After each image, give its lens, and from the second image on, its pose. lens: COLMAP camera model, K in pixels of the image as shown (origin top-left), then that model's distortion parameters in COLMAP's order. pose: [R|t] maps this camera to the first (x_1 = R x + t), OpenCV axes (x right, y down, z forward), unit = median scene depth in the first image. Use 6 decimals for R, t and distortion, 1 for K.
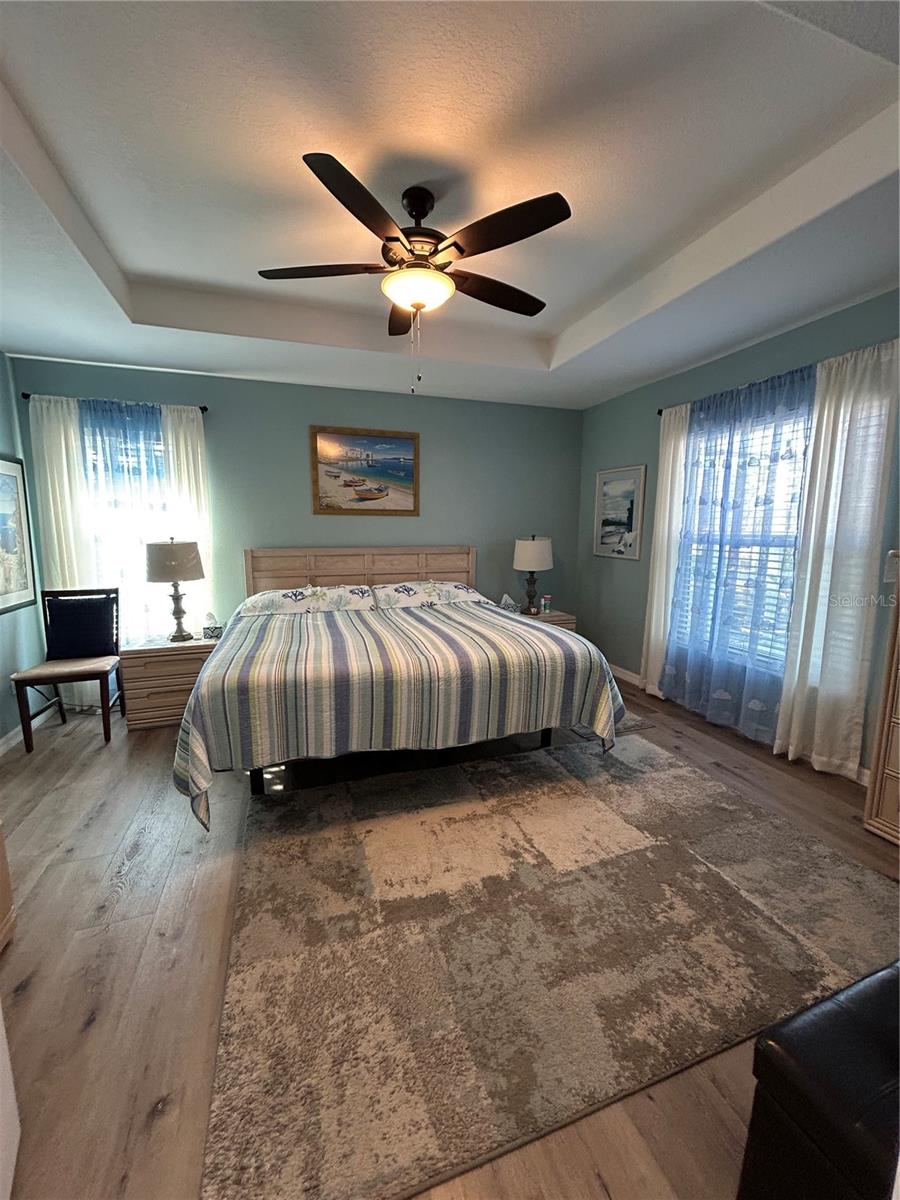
lens RADIAL K [[482.6, 0, 452.2], [0, 482.6, 599.9], [0, 0, 1]] dist [-0.000017, -0.000053]
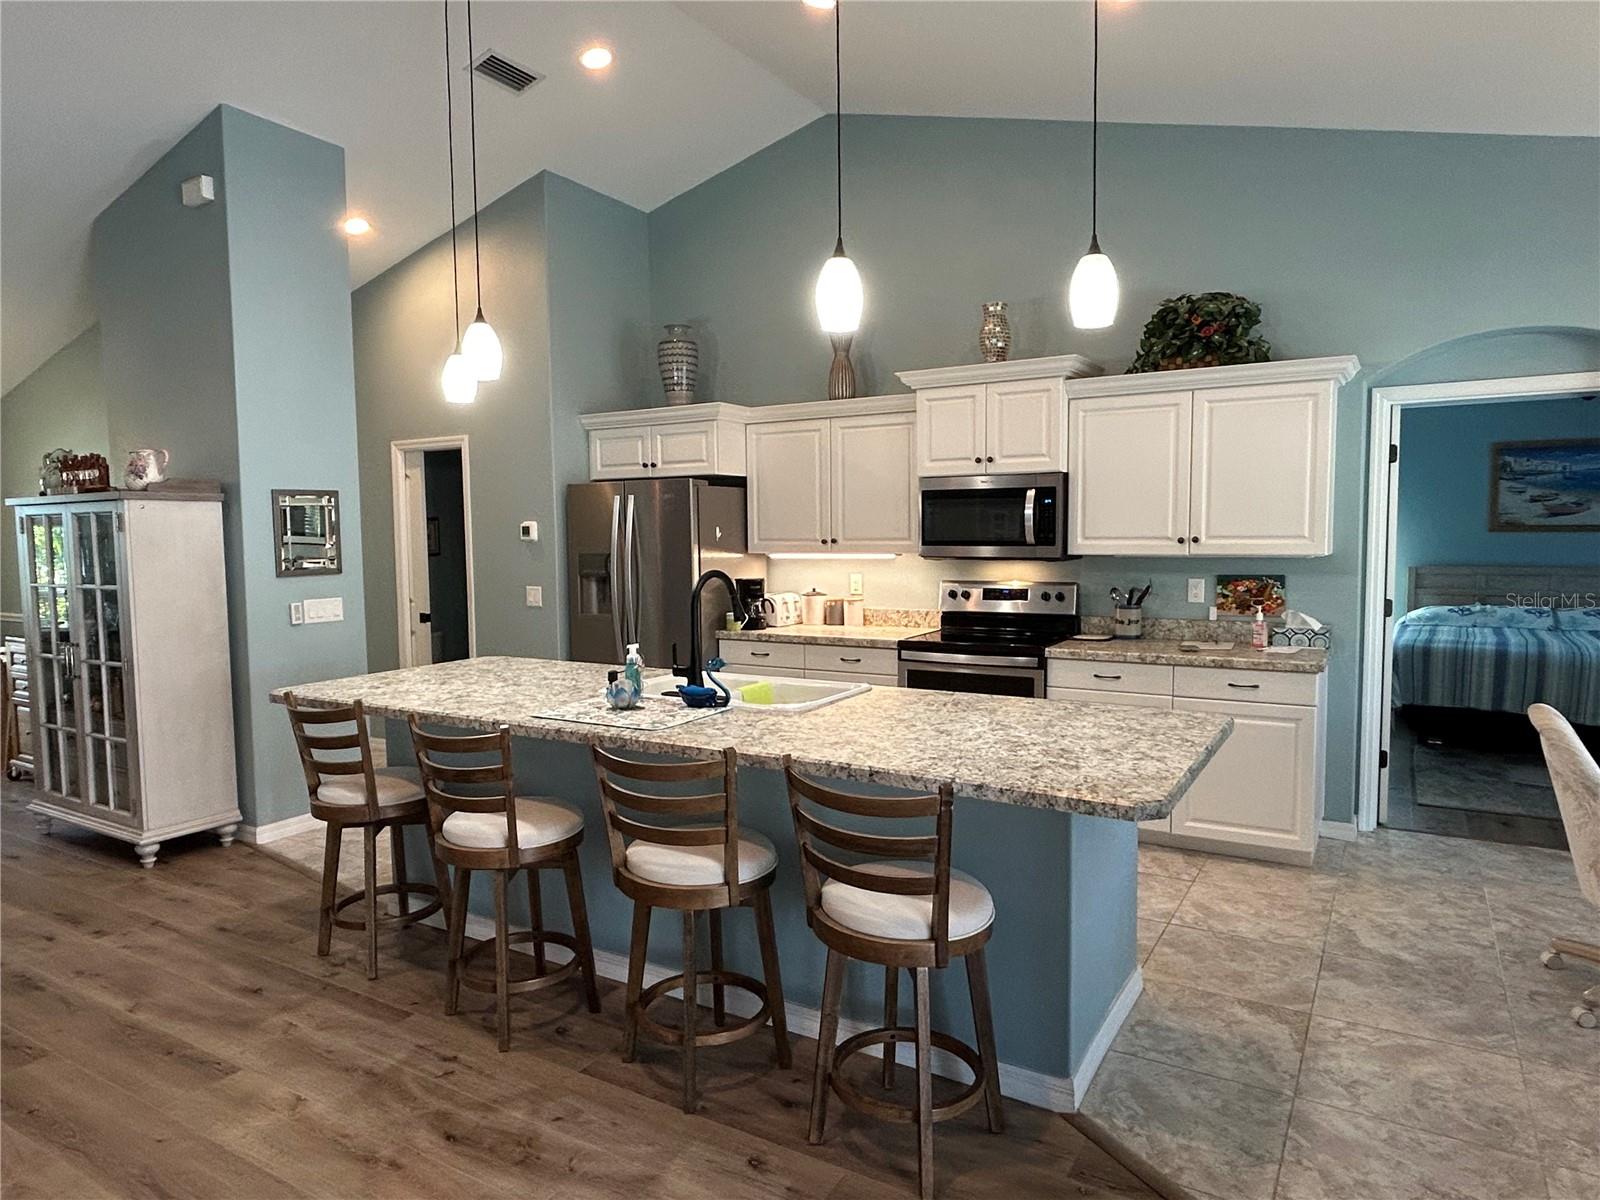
lens RADIAL K [[979.8, 0, 799.0], [0, 979.8, 613.9], [0, 0, 1]] dist [-0.002100, -0.001071]
pose [[0.630280, 0.051046, -0.774688, 0.402935], [-0.101631, 0.994674, -0.017144, 0.173735], [0.769687, 0.089538, 0.632111, -1.409716]]
